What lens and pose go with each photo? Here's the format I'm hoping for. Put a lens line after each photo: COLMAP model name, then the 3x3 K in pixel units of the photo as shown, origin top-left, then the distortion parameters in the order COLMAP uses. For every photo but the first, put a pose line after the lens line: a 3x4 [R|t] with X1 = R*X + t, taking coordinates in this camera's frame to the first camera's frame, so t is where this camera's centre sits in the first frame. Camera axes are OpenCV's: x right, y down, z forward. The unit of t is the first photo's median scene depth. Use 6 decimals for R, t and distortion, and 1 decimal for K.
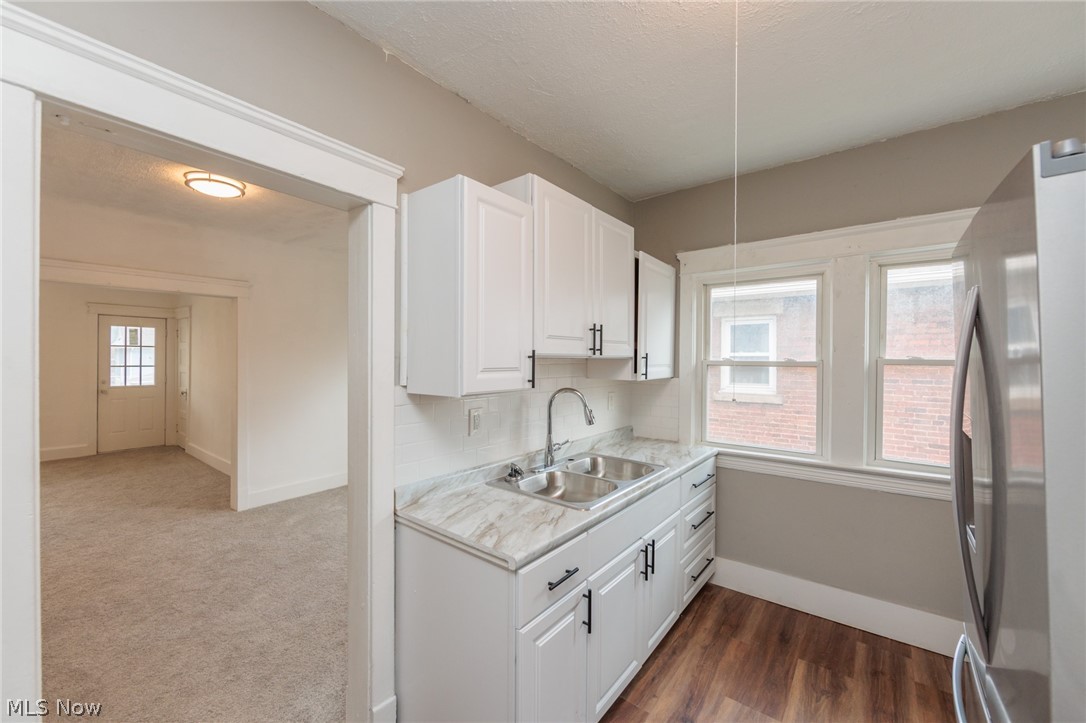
lens RADIAL K [[424.2, 0, 541.2], [0, 424.2, 359.4], [0, 0, 1]] dist [-0.001219, -0.000143]
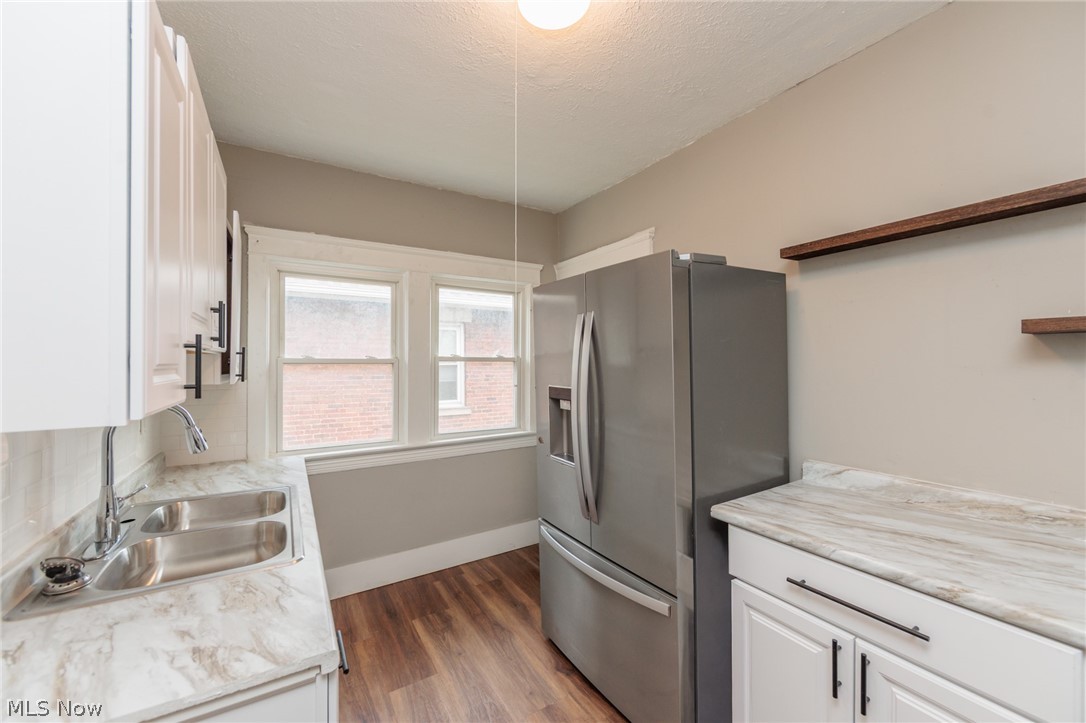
lens RADIAL K [[424.2, 0, 541.2], [0, 424.2, 359.4], [0, 0, 1]] dist [-0.001219, -0.000143]
pose [[0.348424, 0.001355, 0.937336, -0.340280], [0.003592, 0.999990, -0.002781, 0.013357], [-0.937330, 0.004336, 0.348415, 0.283817]]
